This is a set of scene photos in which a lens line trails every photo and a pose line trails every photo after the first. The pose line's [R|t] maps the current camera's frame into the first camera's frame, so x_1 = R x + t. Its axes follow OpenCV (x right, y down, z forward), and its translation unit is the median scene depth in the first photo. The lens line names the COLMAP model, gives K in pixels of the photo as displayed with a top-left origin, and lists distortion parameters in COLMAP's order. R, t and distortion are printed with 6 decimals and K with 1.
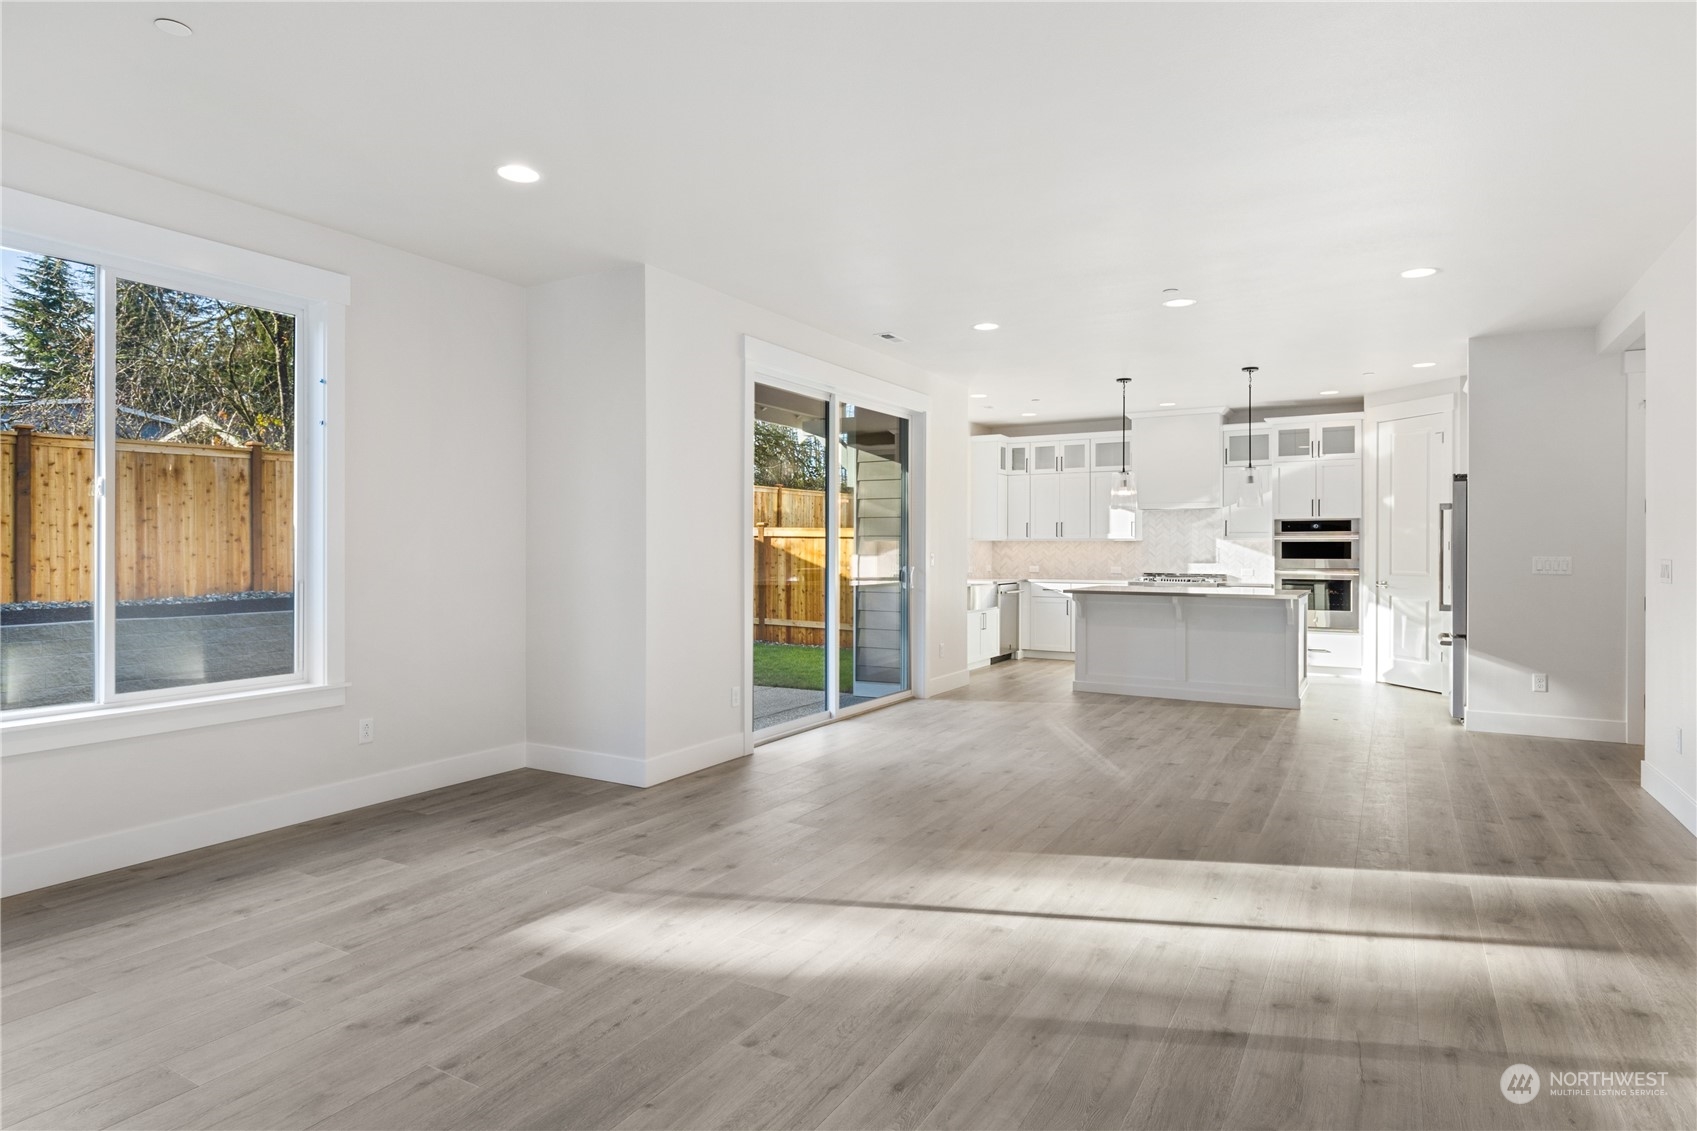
lens RADIAL K [[929.8, 0, 850.9], [0, 929.8, 545.9], [0, 0, 1]] dist [0.002193, 0.000573]
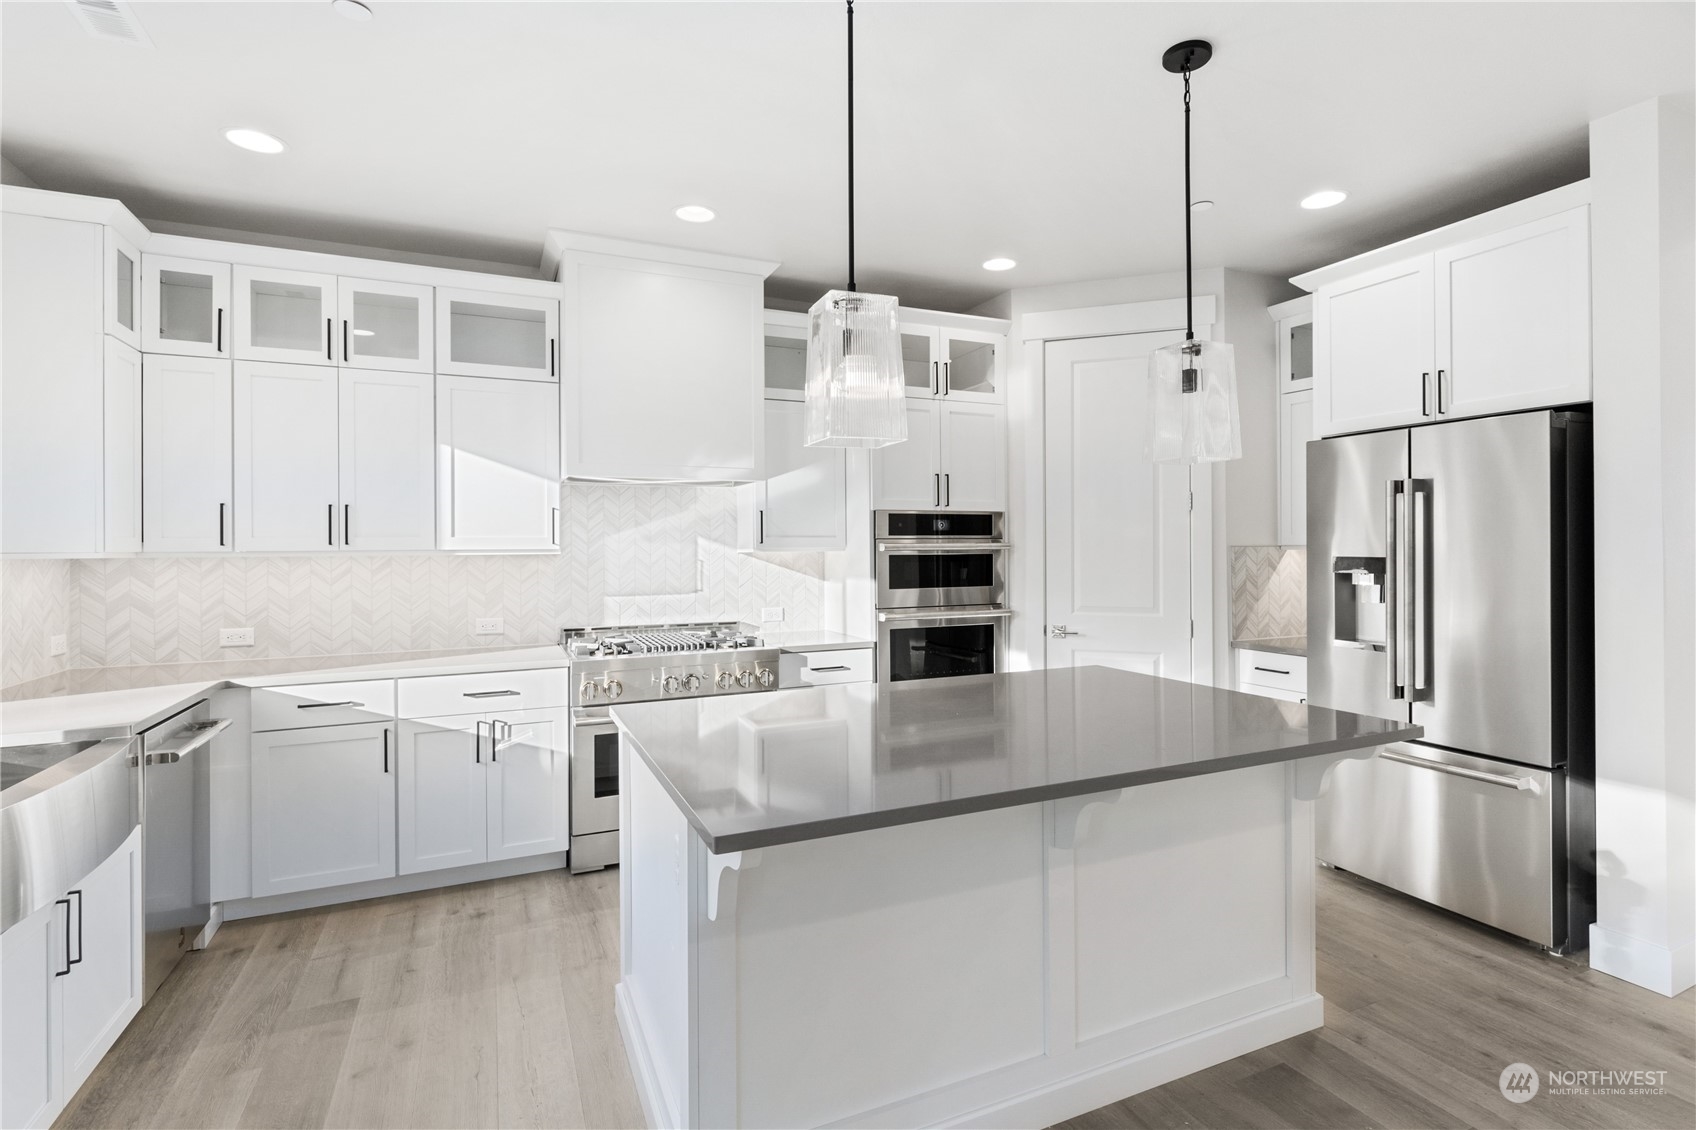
lens RADIAL K [[814.7, 0, 848.6], [0, 814.7, 540.4], [0, 0, 1]] dist [0.000046, 0.000258]
pose [[0.574265, 0.000305, 0.818670, 0.083767], [0.004864, 0.999981, -0.003785, -0.009720], [-0.818655, 0.006155, 0.574252, 0.680098]]
